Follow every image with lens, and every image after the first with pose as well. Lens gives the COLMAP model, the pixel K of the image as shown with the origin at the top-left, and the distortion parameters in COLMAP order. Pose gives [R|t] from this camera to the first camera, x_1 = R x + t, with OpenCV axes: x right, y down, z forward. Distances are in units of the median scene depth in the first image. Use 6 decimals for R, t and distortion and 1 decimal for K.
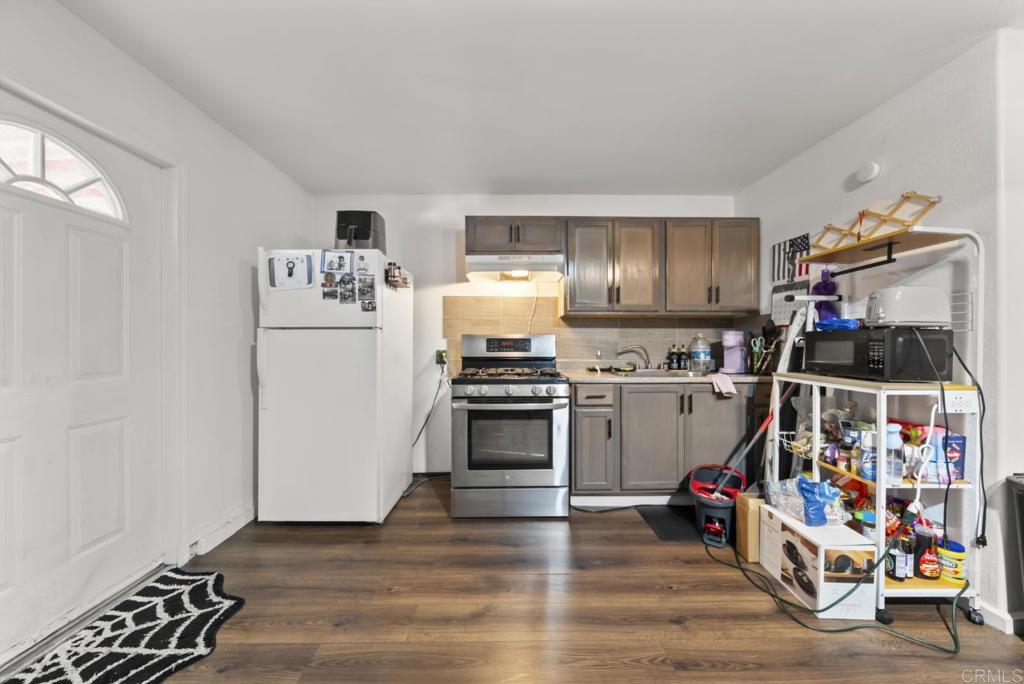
lens RADIAL K [[345.2, 0, 513.5], [0, 345.2, 343.2], [0, 0, 1]] dist [-0.000671, -0.000074]
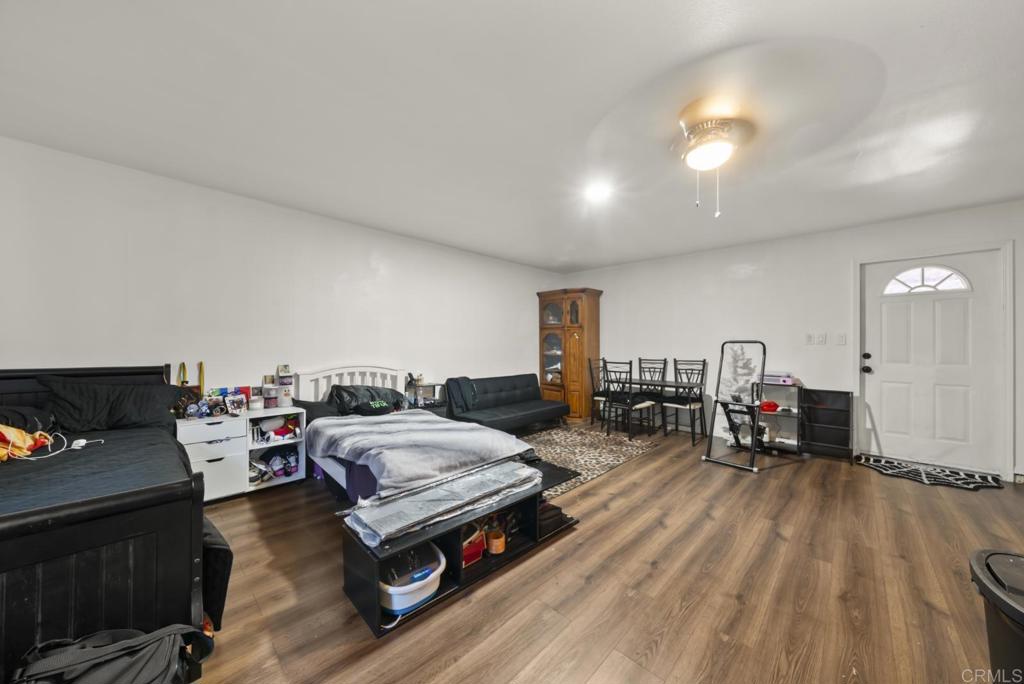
lens RADIAL K [[345.2, 0, 512.7], [0, 345.2, 345.5], [0, 0, 1]] dist [-0.000671, -0.000074]
pose [[-0.703480, -0.000260, -0.710715, 2.427306], [-0.003675, 0.999988, 0.003272, -0.019711], [0.710706, 0.004913, -0.703472, 0.584094]]
